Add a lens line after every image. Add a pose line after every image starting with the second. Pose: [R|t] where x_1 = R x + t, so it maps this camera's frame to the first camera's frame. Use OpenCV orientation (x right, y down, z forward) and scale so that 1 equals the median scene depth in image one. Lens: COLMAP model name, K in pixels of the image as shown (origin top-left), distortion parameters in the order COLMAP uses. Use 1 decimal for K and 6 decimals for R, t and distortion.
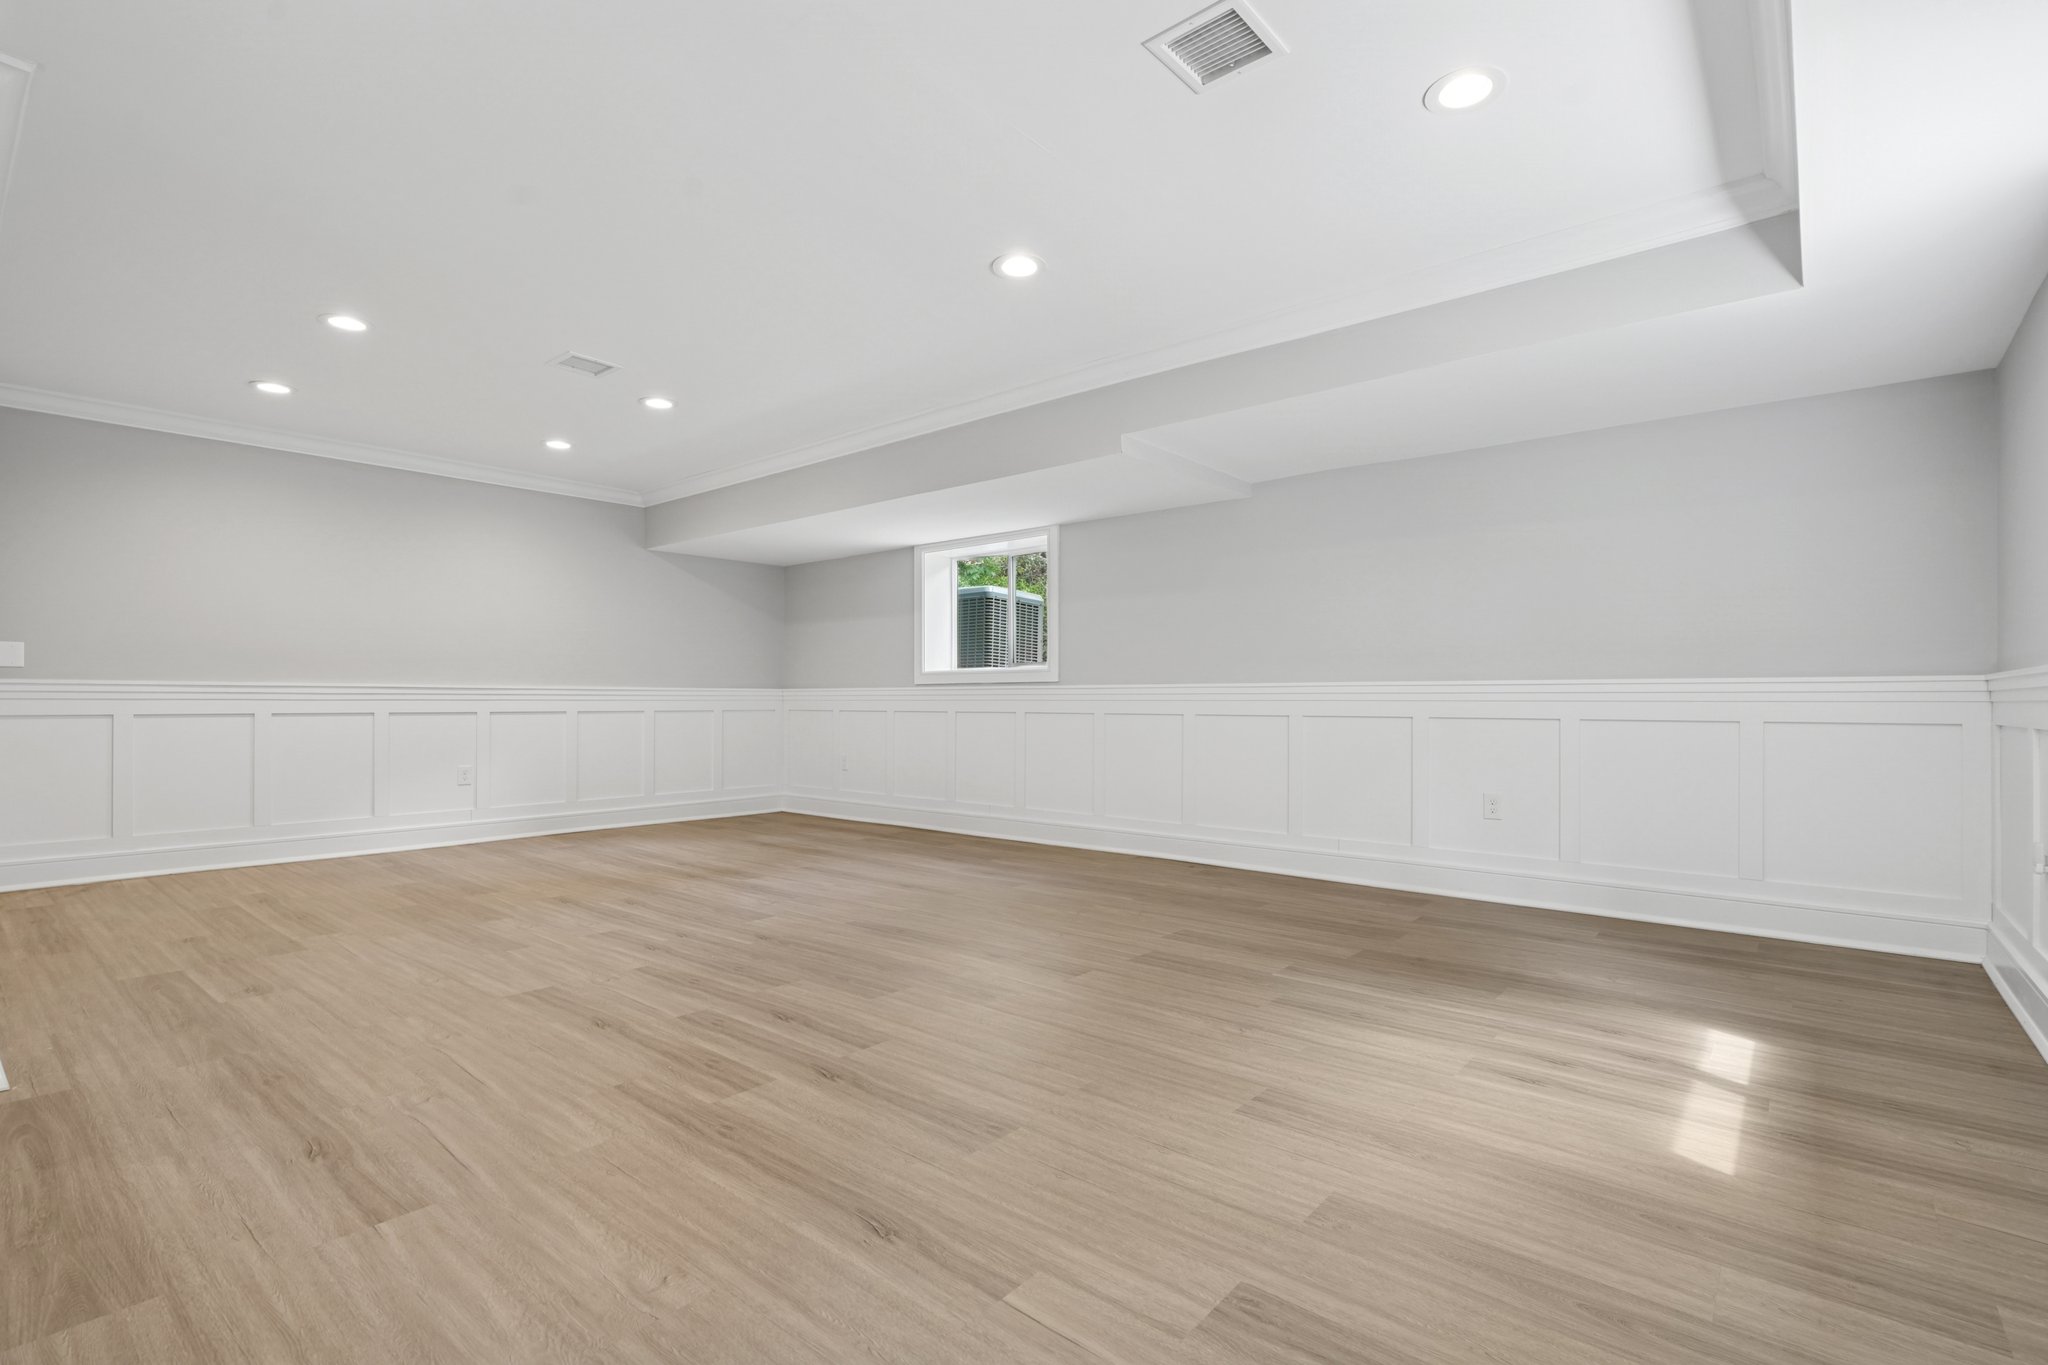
lens RADIAL K [[936.1, 0, 1017.5], [0, 936.1, 701.7], [0, 0, 1]] dist [-0.013347, -0.002692]
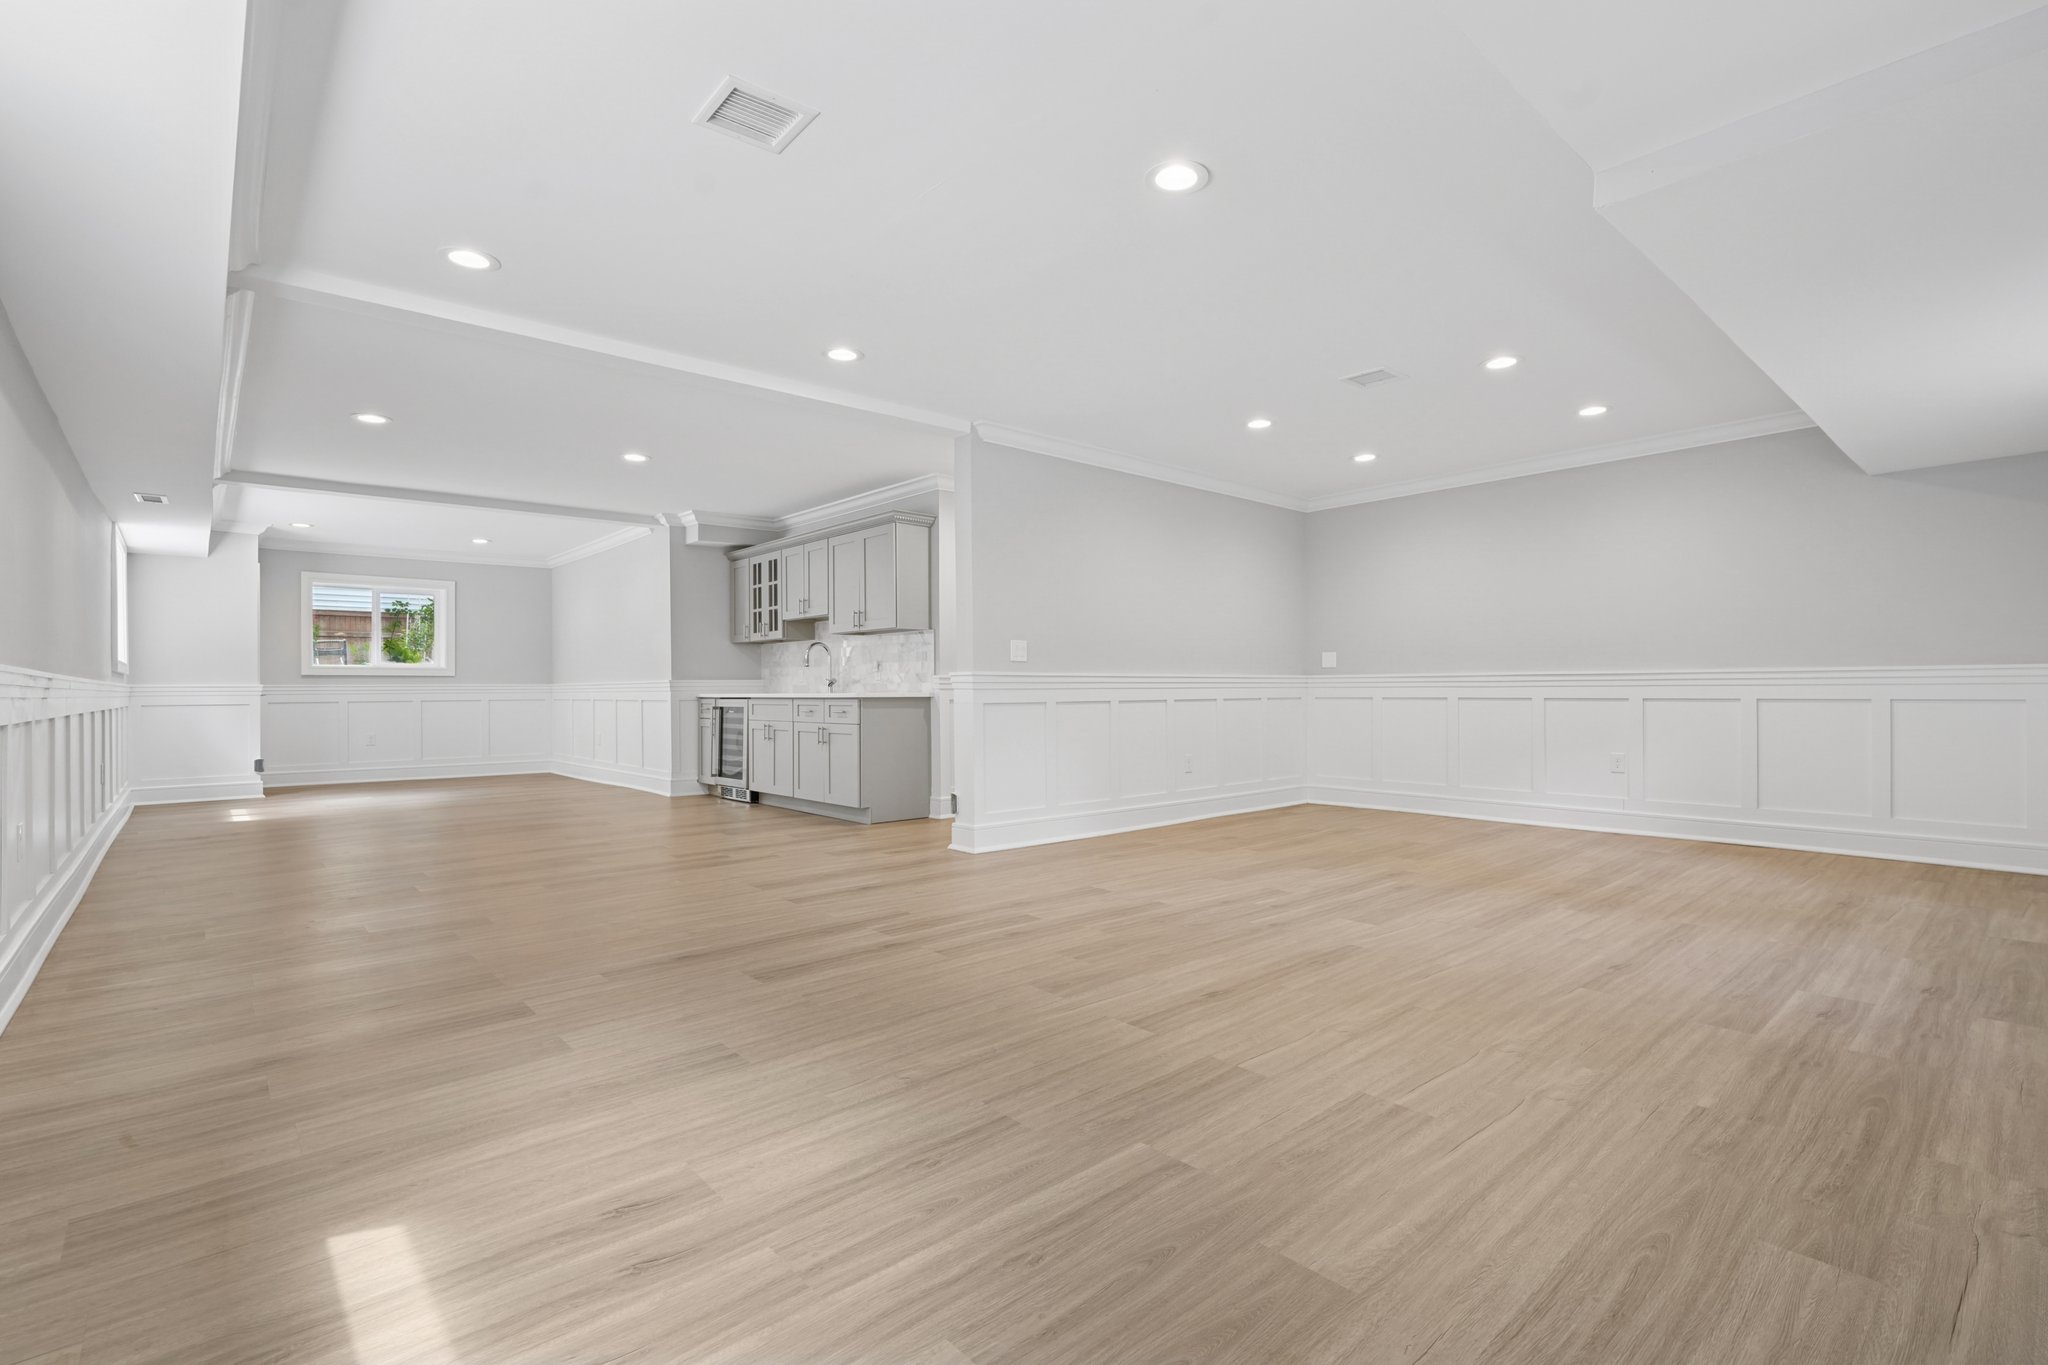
lens RADIAL K [[936.1, 0, 1033.1], [0, 936.1, 680.5], [0, 0, 1]] dist [-0.013347, -0.002692]
pose [[-0.125232, -0.008818, -0.992088, 1.232303], [0.005440, 0.999939, -0.009574, -0.004615], [0.992113, -0.006596, -0.125176, 1.401415]]
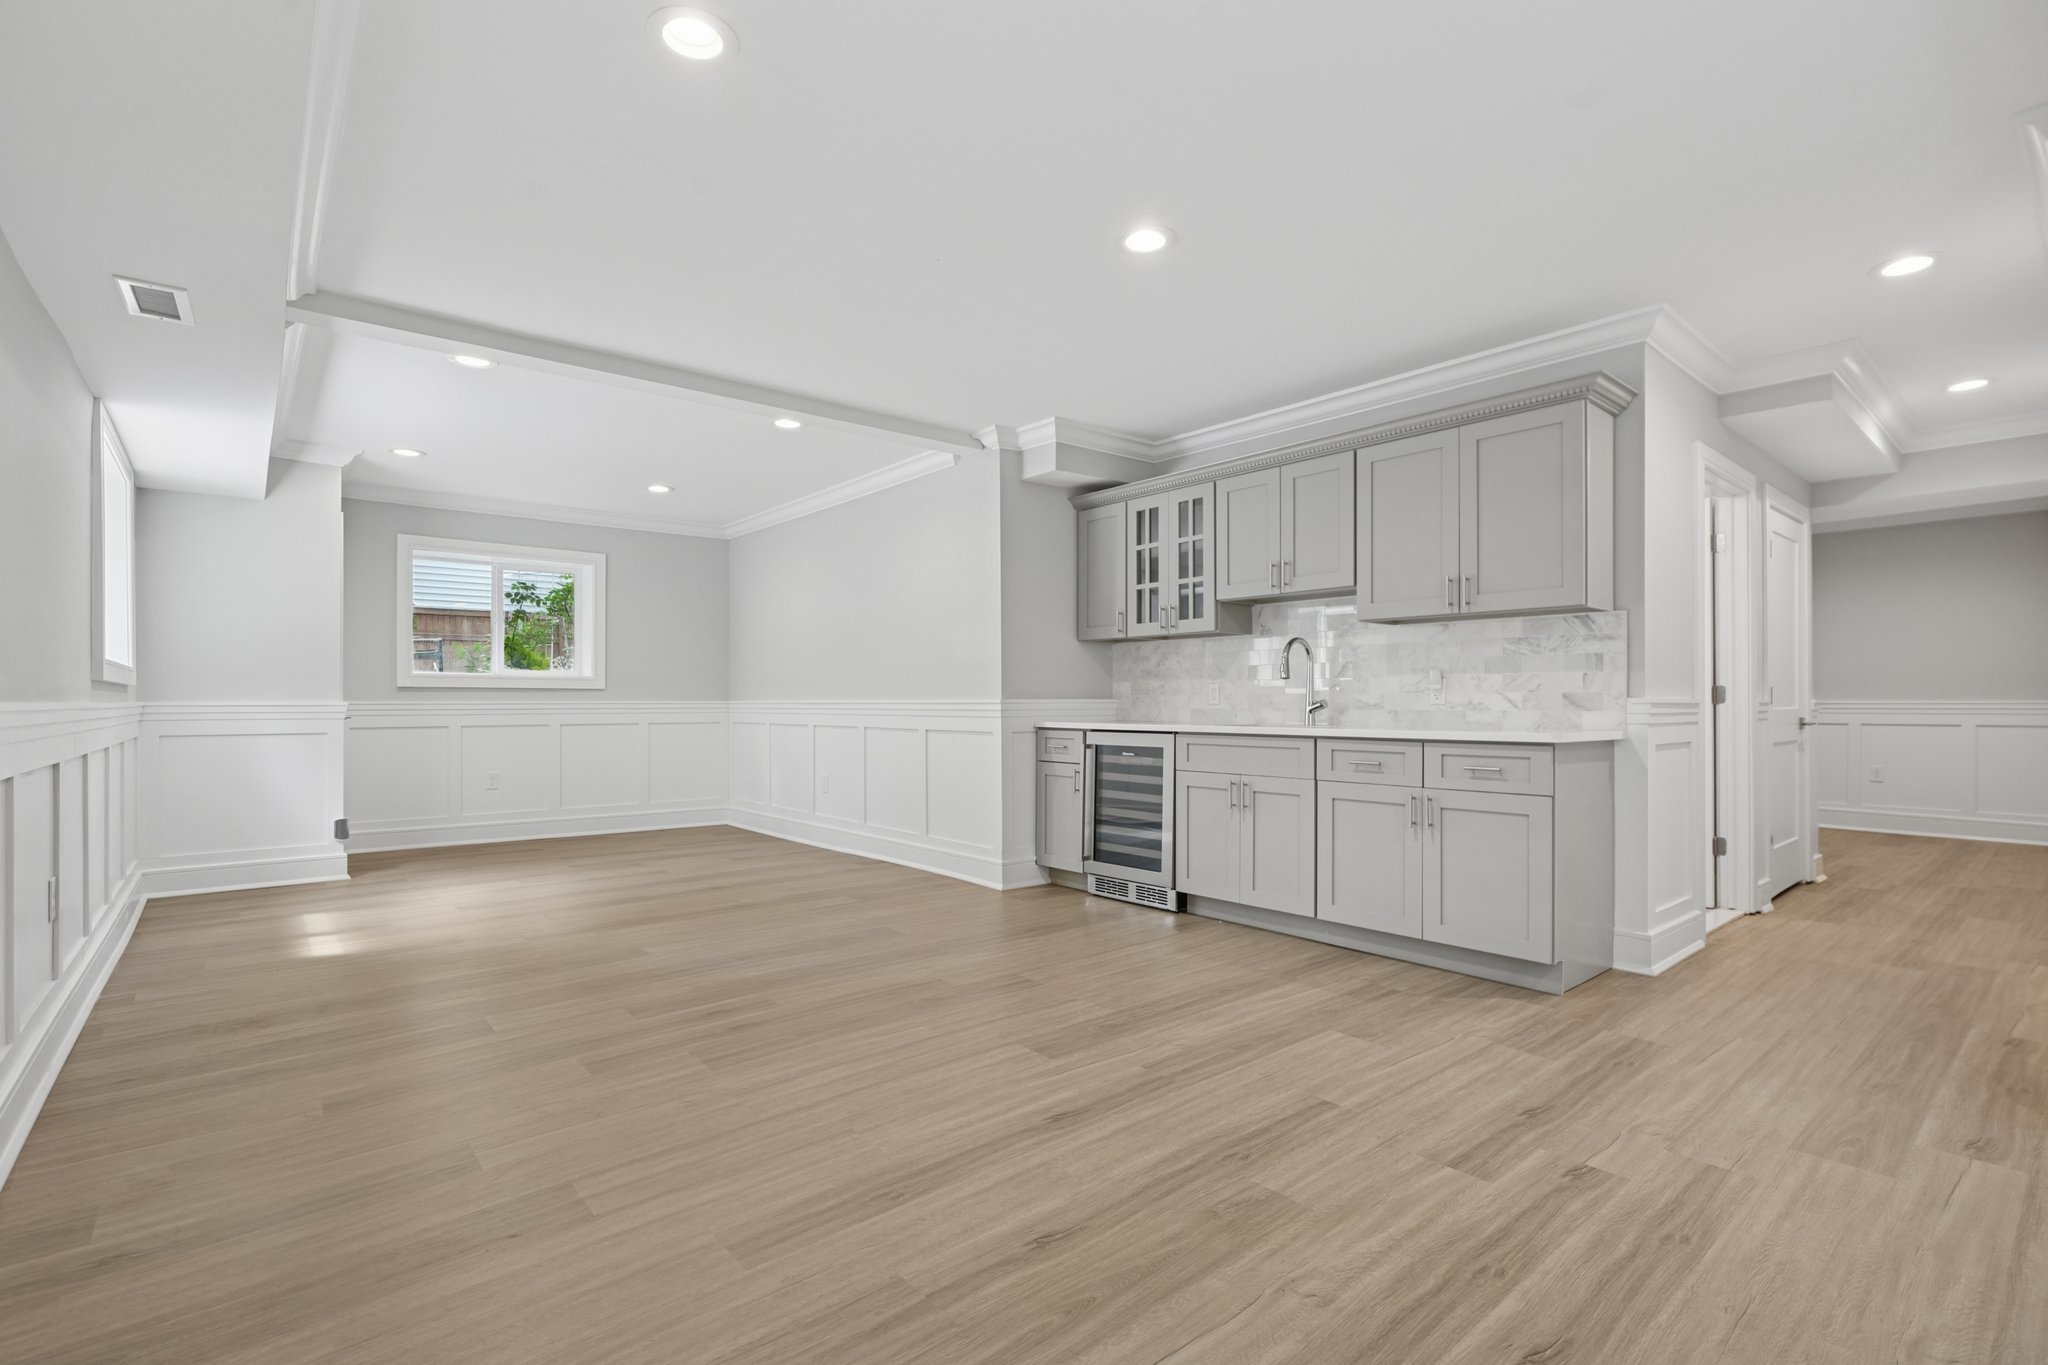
lens RADIAL K [[936.1, 0, 1011.4], [0, 936.1, 694.3], [0, 0, 1]] dist [-0.013347, -0.002692]
pose [[-0.162897, -0.010037, -0.986592, 1.190503], [-0.002169, 0.999949, -0.009815, -0.005808], [0.986641, 0.000542, -0.162910, 1.351600]]
